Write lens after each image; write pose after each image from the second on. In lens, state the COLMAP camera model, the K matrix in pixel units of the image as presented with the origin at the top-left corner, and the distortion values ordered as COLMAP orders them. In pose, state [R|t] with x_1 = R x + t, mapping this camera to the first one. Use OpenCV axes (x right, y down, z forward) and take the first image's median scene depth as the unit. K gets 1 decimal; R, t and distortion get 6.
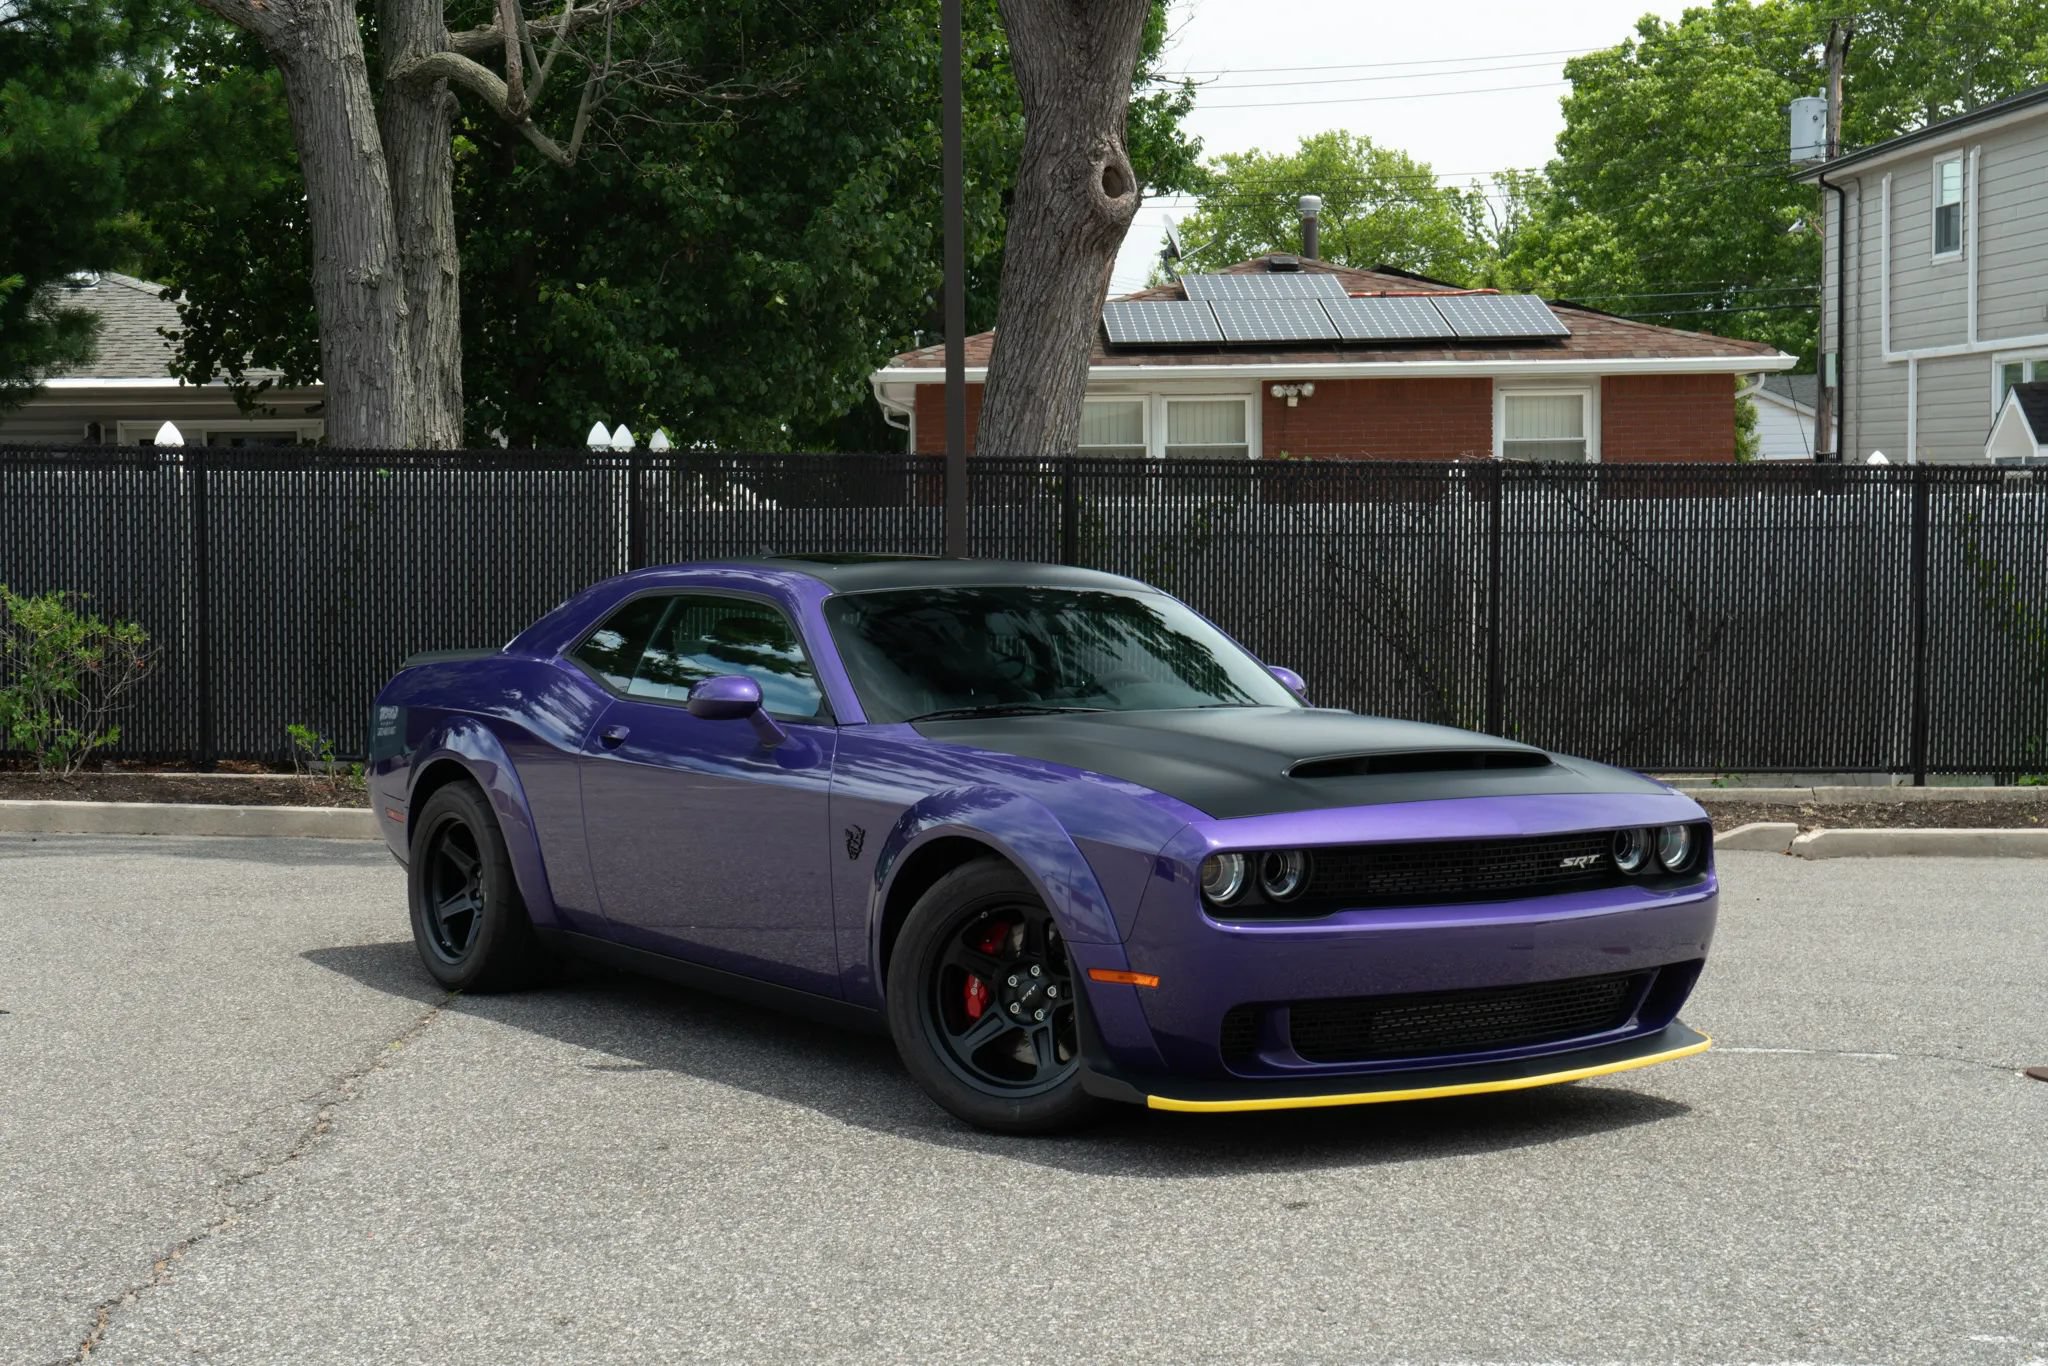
lens RADIAL K [[2827.1, 0, 987.0], [0, 2827.1, 682.5], [0, 0, 1]] dist [0.038136, 0.000000]
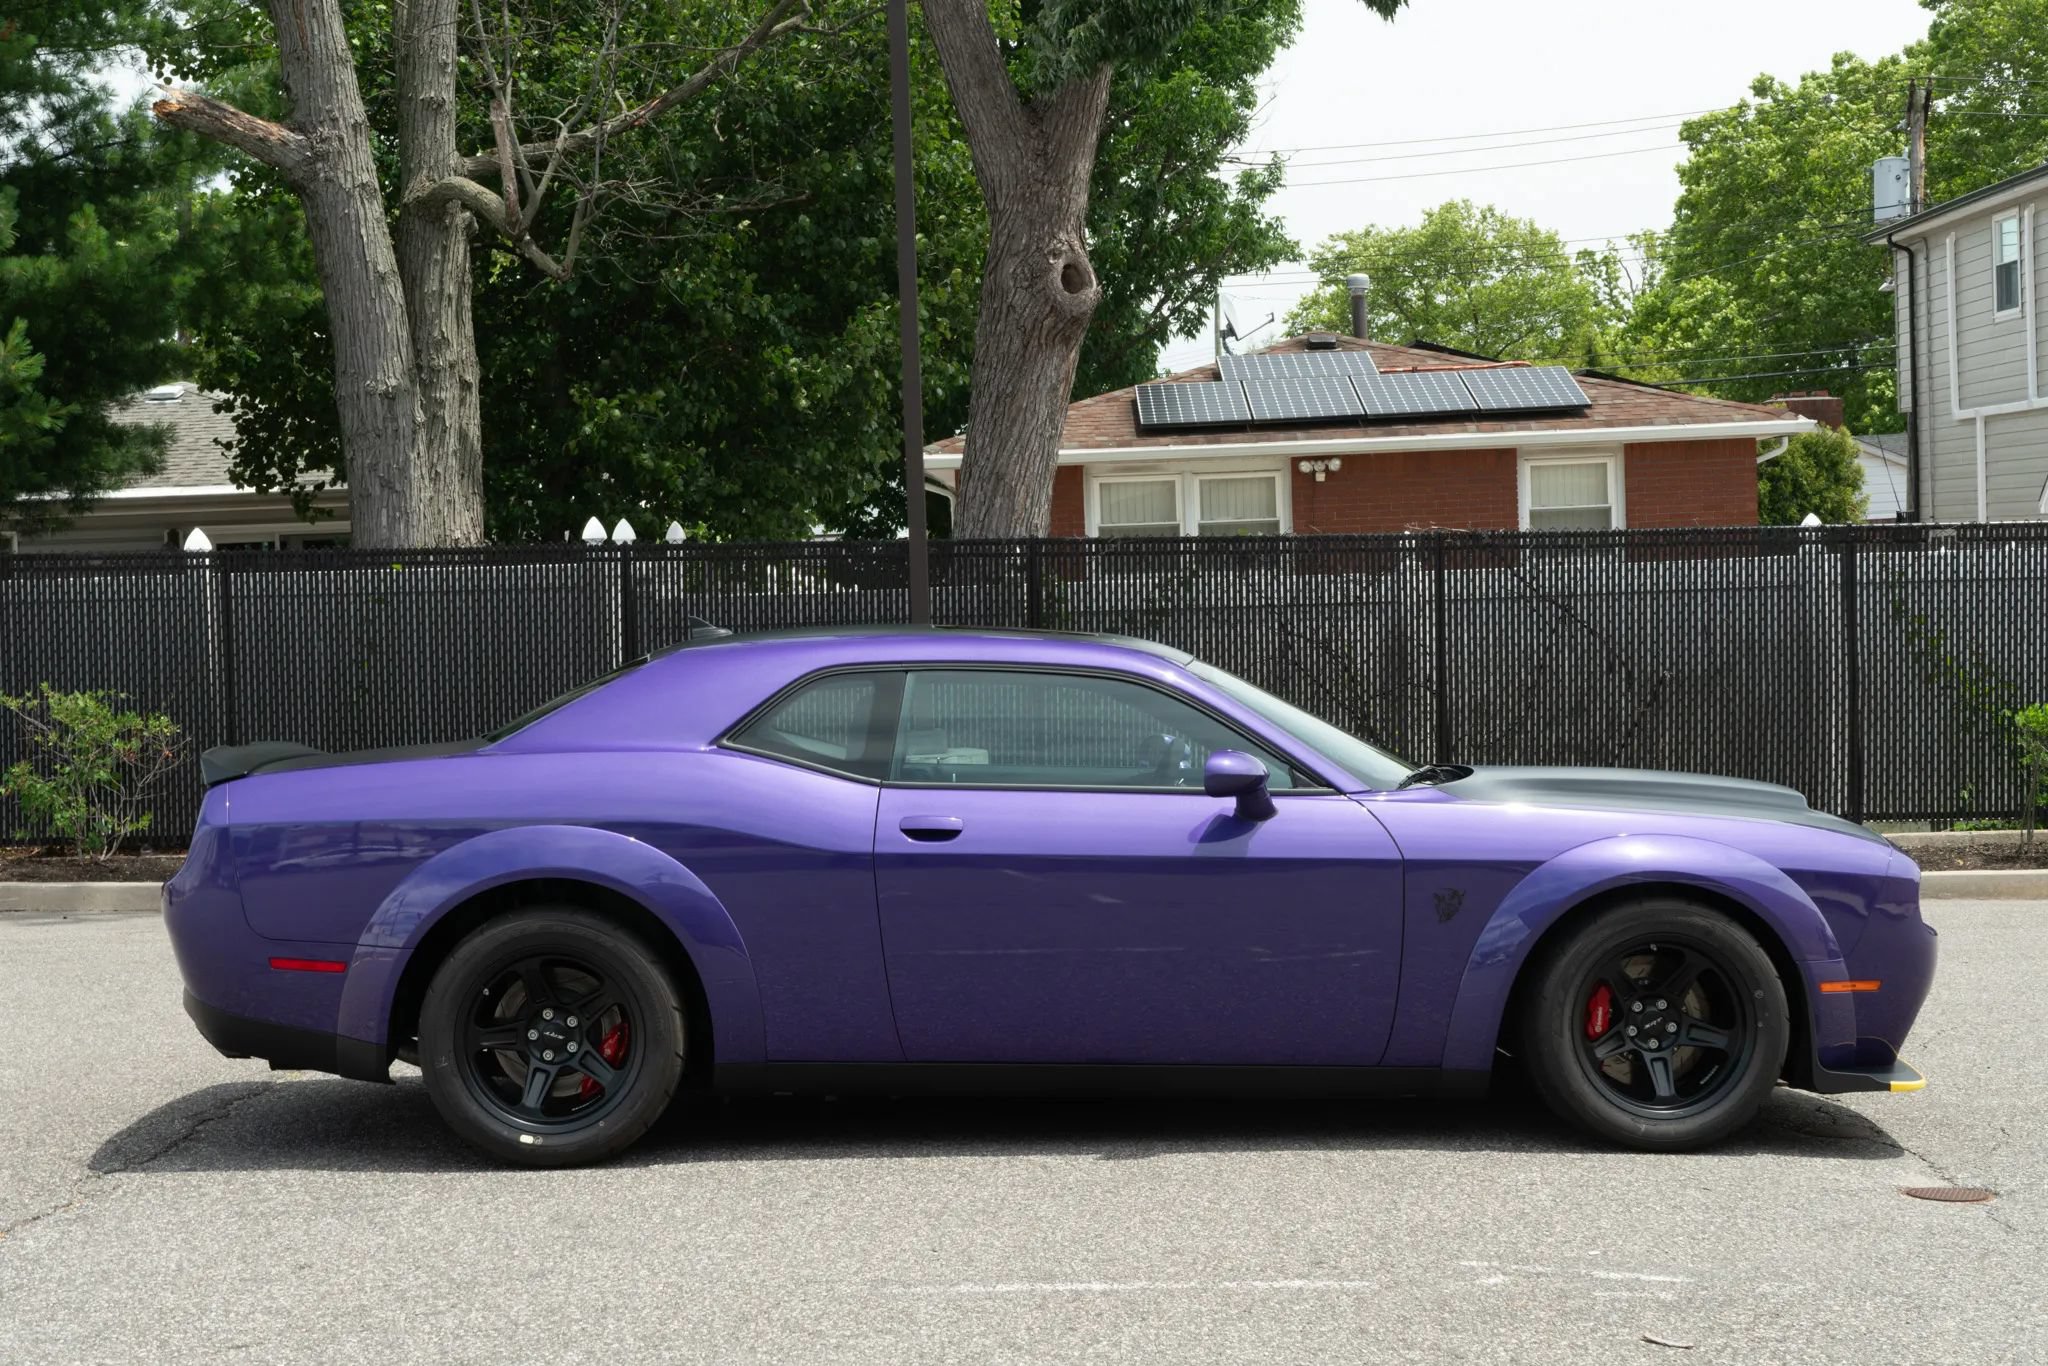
lens RADIAL K [[2827.1, 0, 975.9], [0, 2827.1, 709.6], [0, 0, 1]] dist [0.038136, 0.000000]
pose [[0.998497, -0.023232, -0.049634, 0.057212], [0.022292, 0.999563, -0.019414, 0.004339], [0.050063, 0.018279, 0.998579, -0.058279]]
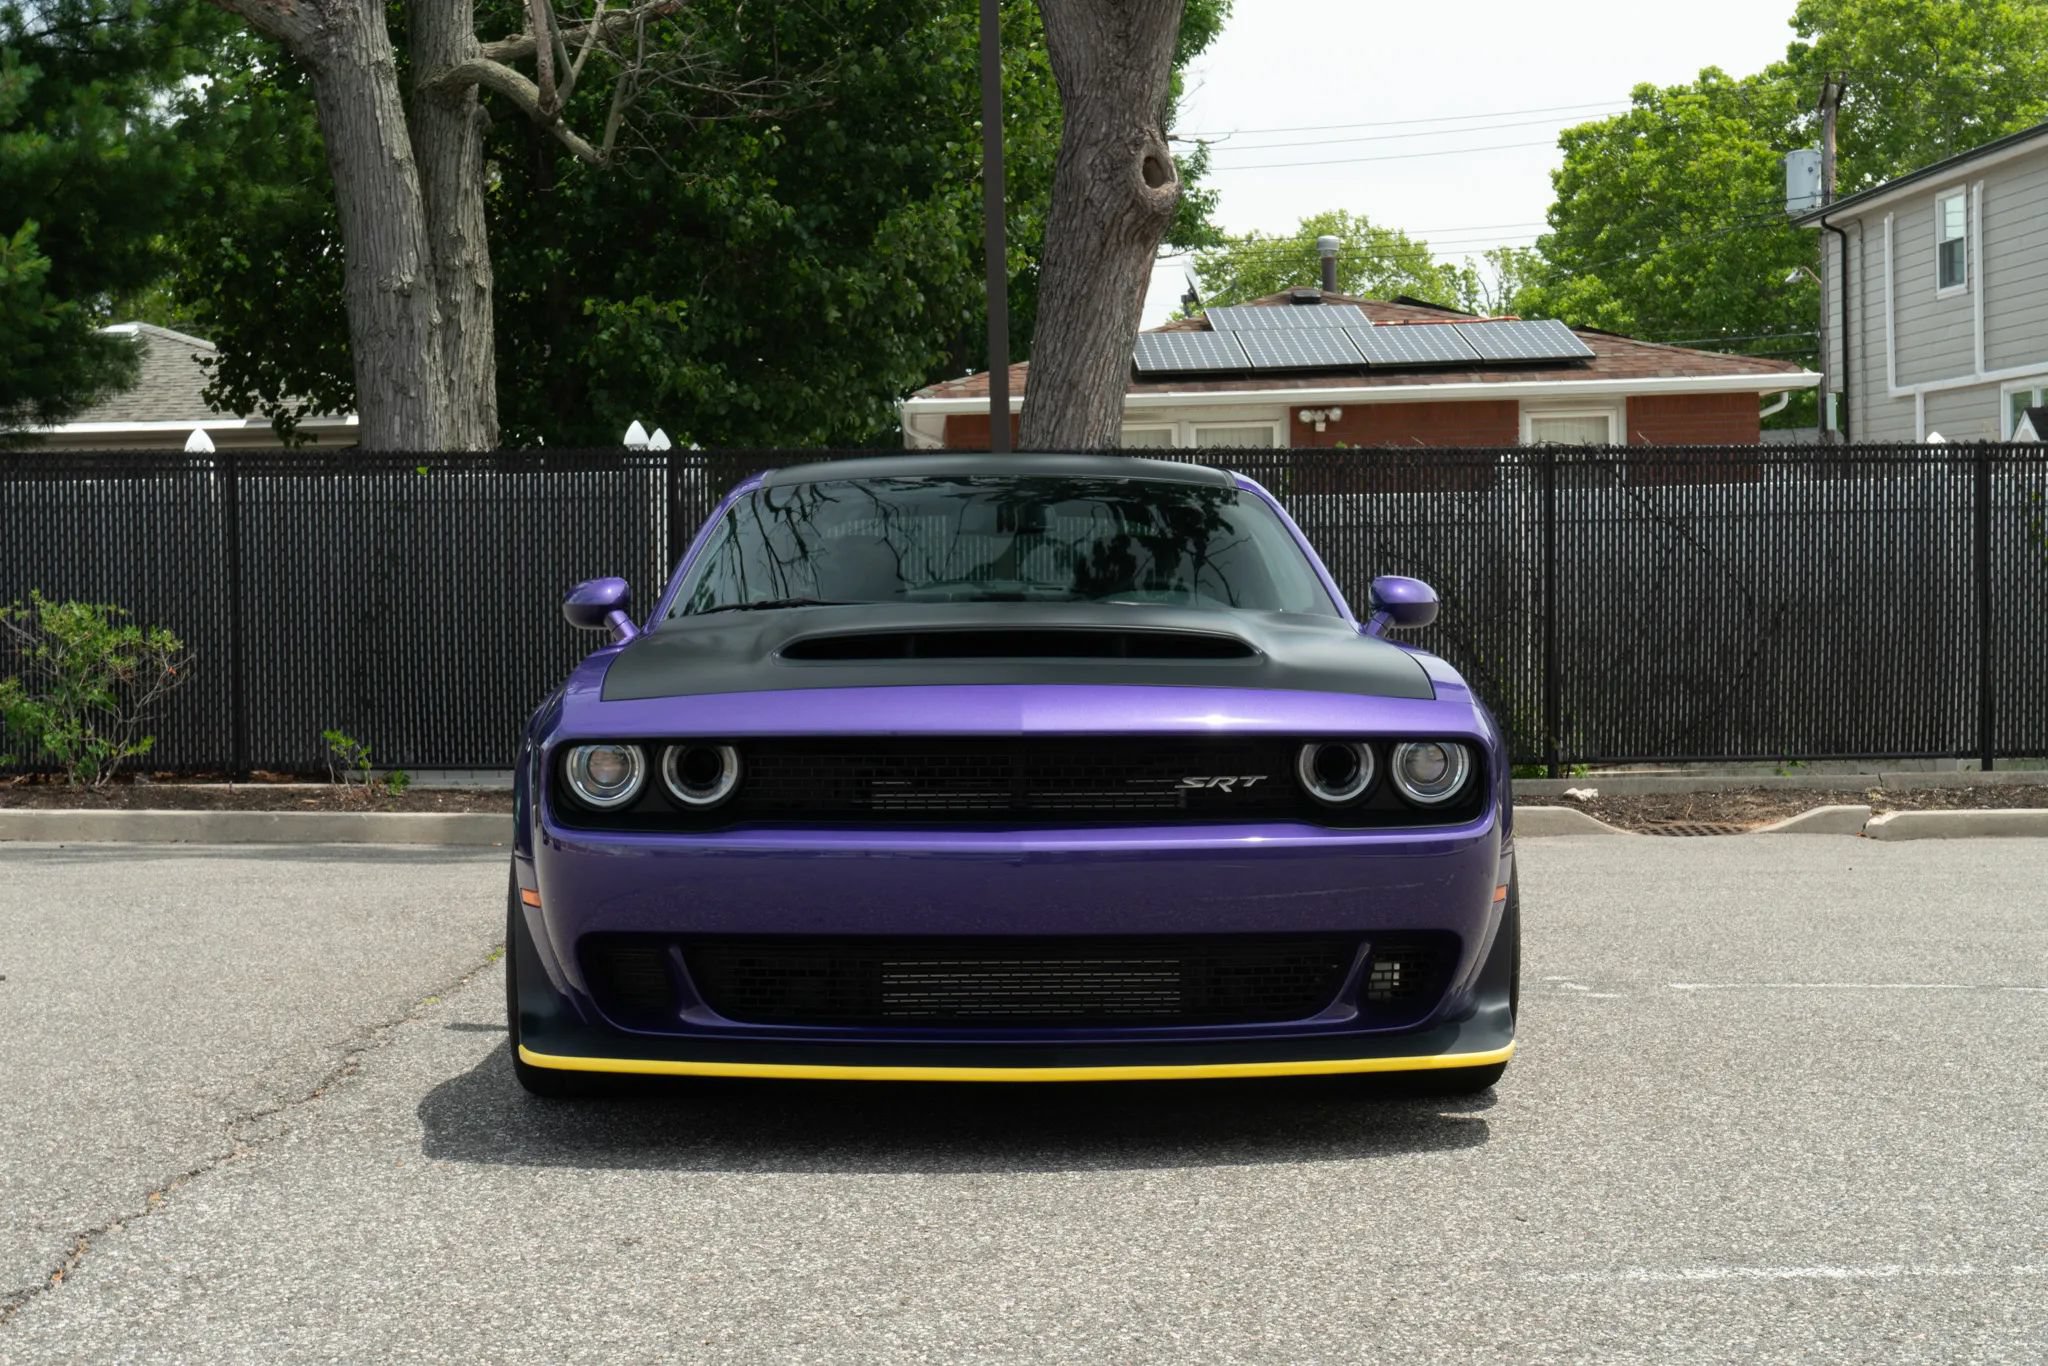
lens RADIAL K [[2732.5, 0, 996.6], [0, 2732.5, 681.2], [0, 0, 1]] dist [0.033938, 0.000000]
pose [[0.999859, -0.016375, -0.003683, -0.009400], [0.016284, 0.999591, -0.023520, 0.022047], [0.004066, 0.023456, 0.999717, 0.050678]]
